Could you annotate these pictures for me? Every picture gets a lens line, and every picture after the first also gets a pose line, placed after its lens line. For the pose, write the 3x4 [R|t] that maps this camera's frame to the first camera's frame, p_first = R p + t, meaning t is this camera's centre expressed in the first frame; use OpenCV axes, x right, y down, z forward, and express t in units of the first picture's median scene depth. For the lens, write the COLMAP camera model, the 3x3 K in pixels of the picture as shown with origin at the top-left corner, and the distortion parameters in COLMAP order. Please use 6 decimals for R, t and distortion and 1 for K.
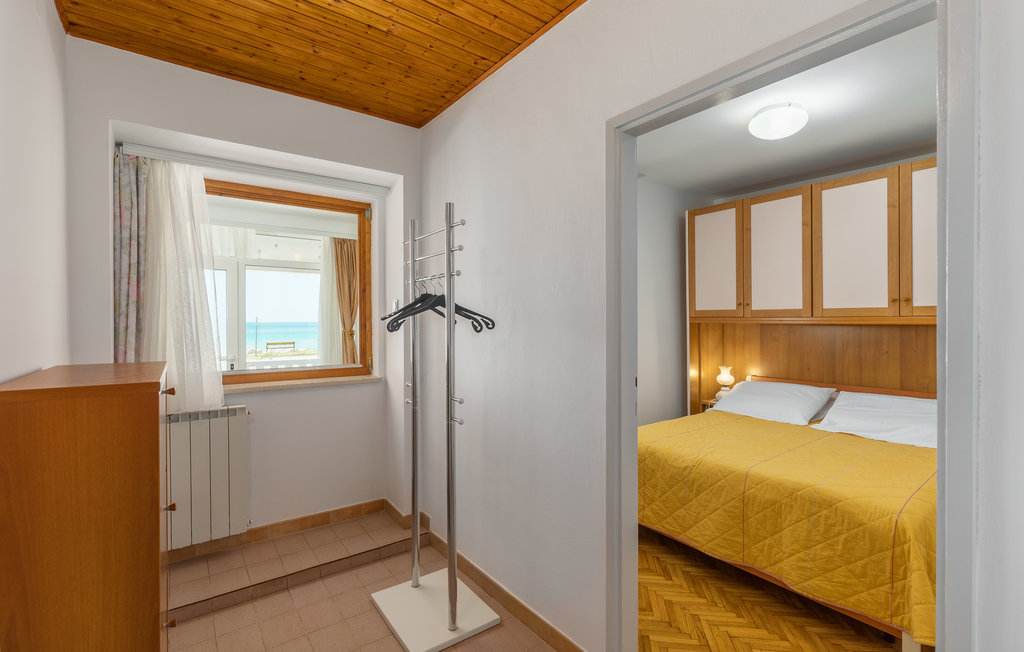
lens RADIAL K [[462.2, 0, 508.5], [0, 462.2, 329.2], [0, 0, 1]] dist [0.001965, -0.000201]
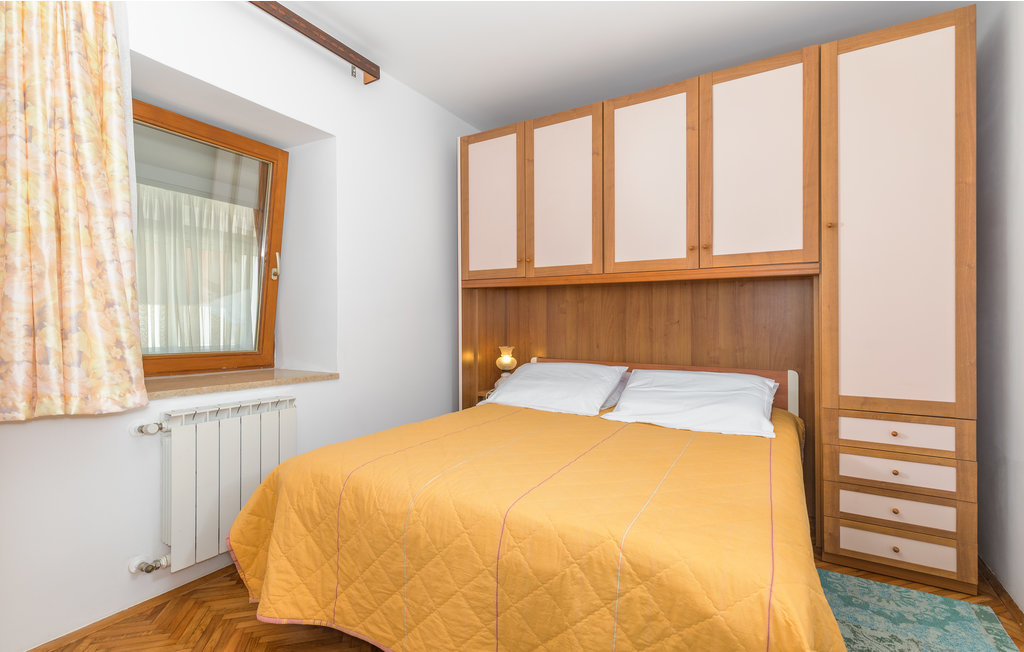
lens RADIAL K [[462.2, 0, 508.5], [0, 462.2, 329.2], [0, 0, 1]] dist [0.001965, -0.000201]
pose [[0.922757, 0.004499, 0.385357, 0.221311], [-0.002573, 0.999981, -0.005512, 0.072242], [-0.385374, 0.004094, 0.922751, 0.361648]]
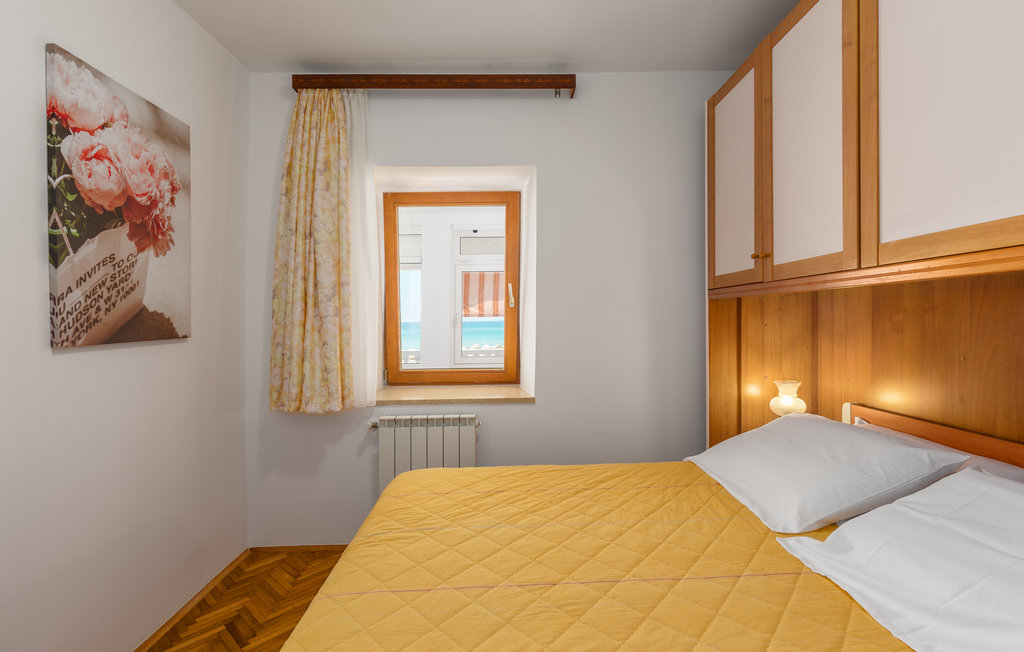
lens RADIAL K [[462.2, 0, 508.5], [0, 462.2, 329.2], [0, 0, 1]] dist [0.001965, -0.000201]
pose [[0.819681, 0.000328, -0.572820, 0.652202], [0.002505, 0.999988, 0.004156, 0.024588], [0.572815, -0.004842, 0.819670, 0.507018]]
